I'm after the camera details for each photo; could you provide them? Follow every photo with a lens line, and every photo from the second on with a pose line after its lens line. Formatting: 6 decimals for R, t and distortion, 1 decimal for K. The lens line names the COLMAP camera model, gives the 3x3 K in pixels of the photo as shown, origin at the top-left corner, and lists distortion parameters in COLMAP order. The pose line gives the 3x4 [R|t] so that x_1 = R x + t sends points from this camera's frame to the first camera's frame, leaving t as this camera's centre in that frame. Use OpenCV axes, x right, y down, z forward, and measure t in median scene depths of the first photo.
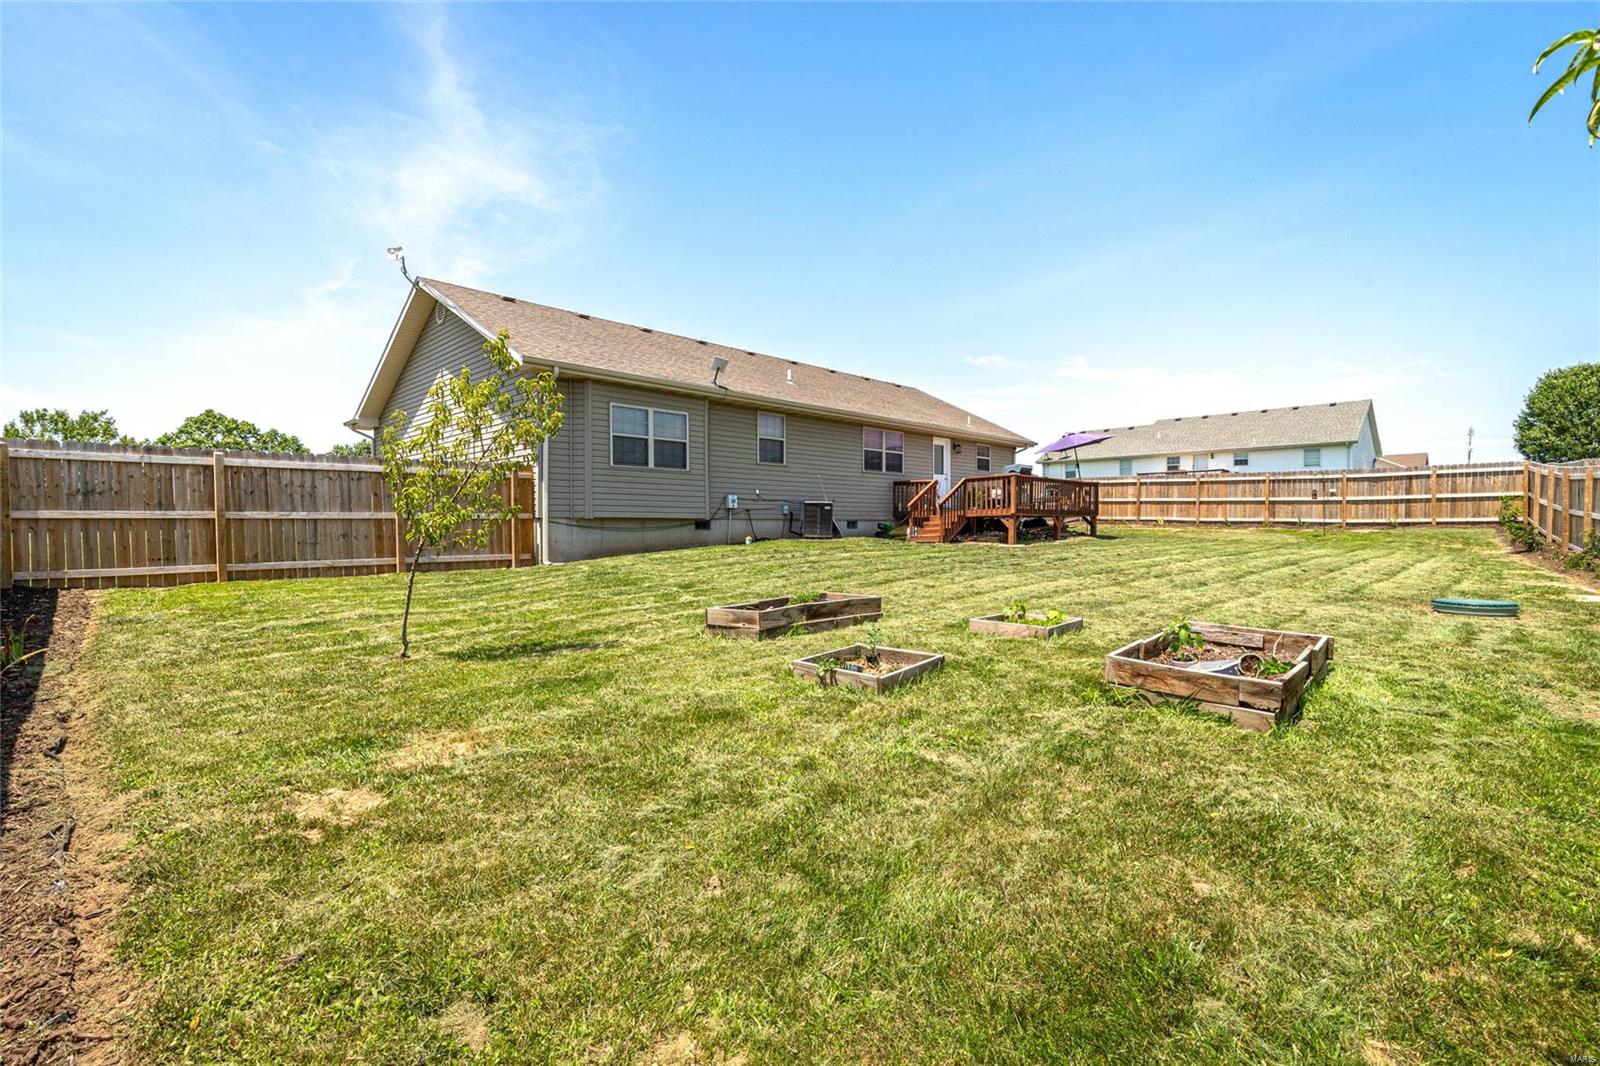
lens RADIAL K [[721.5, 0, 801.6], [0, 721.5, 538.2], [0, 0, 1]] dist [0.006534, -0.000020]
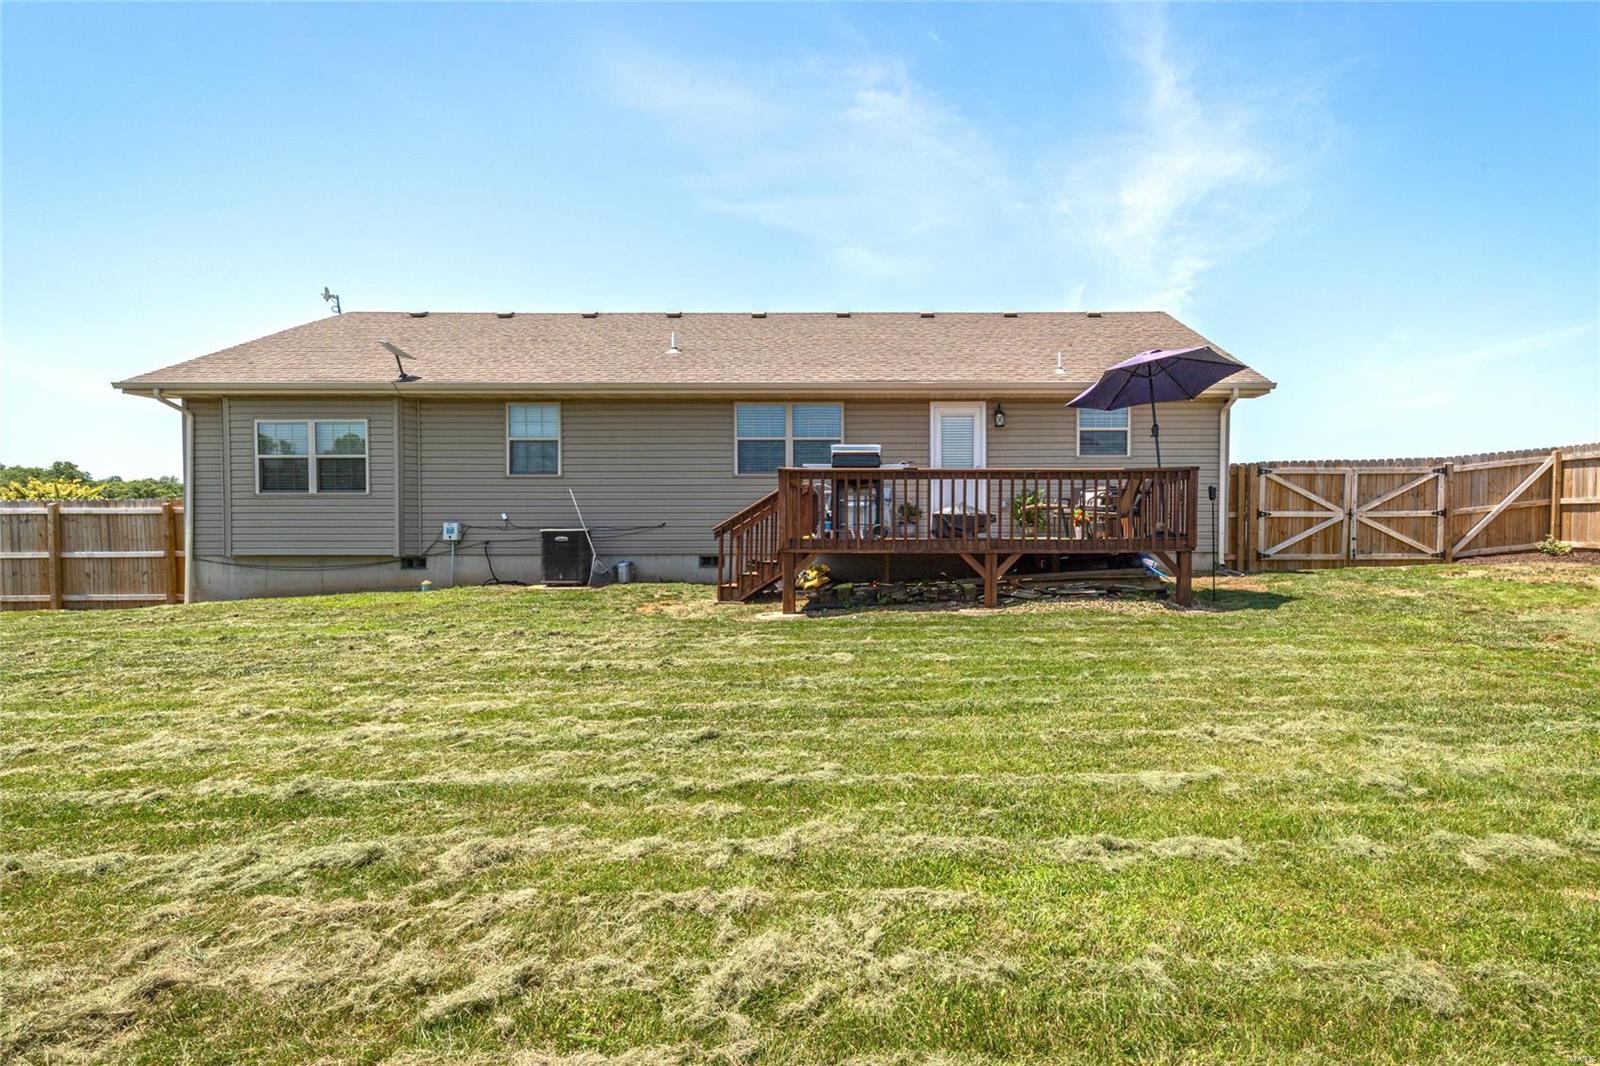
lens RADIAL K [[759.1, 0, 769.2], [0, 759.1, 534.2], [0, 0, 1]] dist [0.007985, -0.000902]
pose [[0.713613, 0.002902, -0.700534, 0.724139], [-0.010029, 0.999931, -0.006074, -0.049553], [0.700468, 0.011360, 0.713593, 0.717068]]
